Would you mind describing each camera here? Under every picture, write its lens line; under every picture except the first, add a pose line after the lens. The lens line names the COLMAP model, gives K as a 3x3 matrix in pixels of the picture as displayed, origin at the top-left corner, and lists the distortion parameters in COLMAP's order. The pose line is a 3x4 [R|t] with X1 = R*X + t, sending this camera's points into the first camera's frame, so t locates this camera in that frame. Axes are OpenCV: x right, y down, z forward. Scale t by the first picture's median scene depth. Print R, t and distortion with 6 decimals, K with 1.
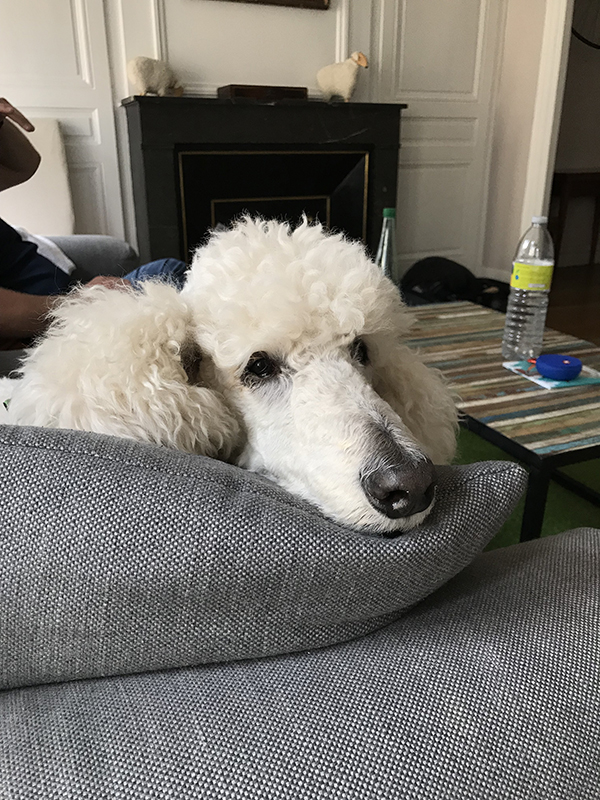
lens RADIAL K [[651.7, 0, 292.6], [0, 651.7, 396.2], [0, 0, 1]] dist [-0.002470, 0.000801]
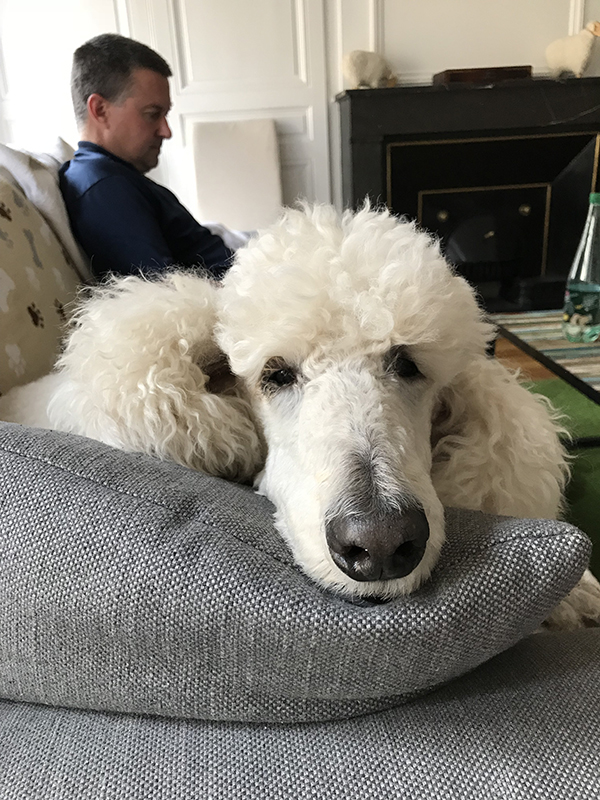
lens RADIAL K [[651.7, 0, 297.5], [0, 651.7, 393.4], [0, 0, 1]] dist [-0.002470, 0.000801]
pose [[0.945980, 0.064001, -0.317845, 0.255107], [-0.062820, 0.997927, 0.013974, -0.032536], [0.318080, 0.006748, 0.948040, 0.205907]]
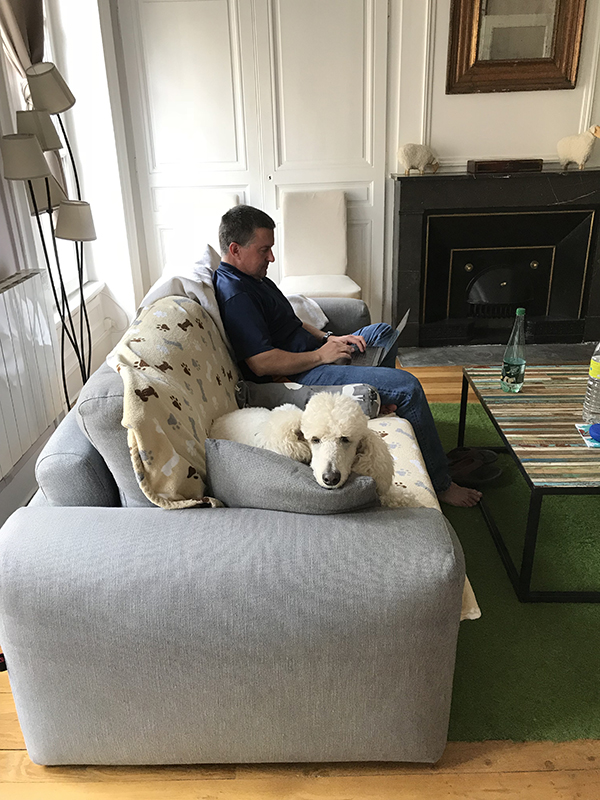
lens RADIAL K [[651.7, 0, 295.3], [0, 651.7, 401.9], [0, 0, 1]] dist [-0.002470, 0.000801]
pose [[0.901593, 0.140755, -0.409045, 1.350825], [-0.120131, 0.989858, 0.075830, -0.532444], [0.415570, -0.019229, 0.909358, -2.432091]]
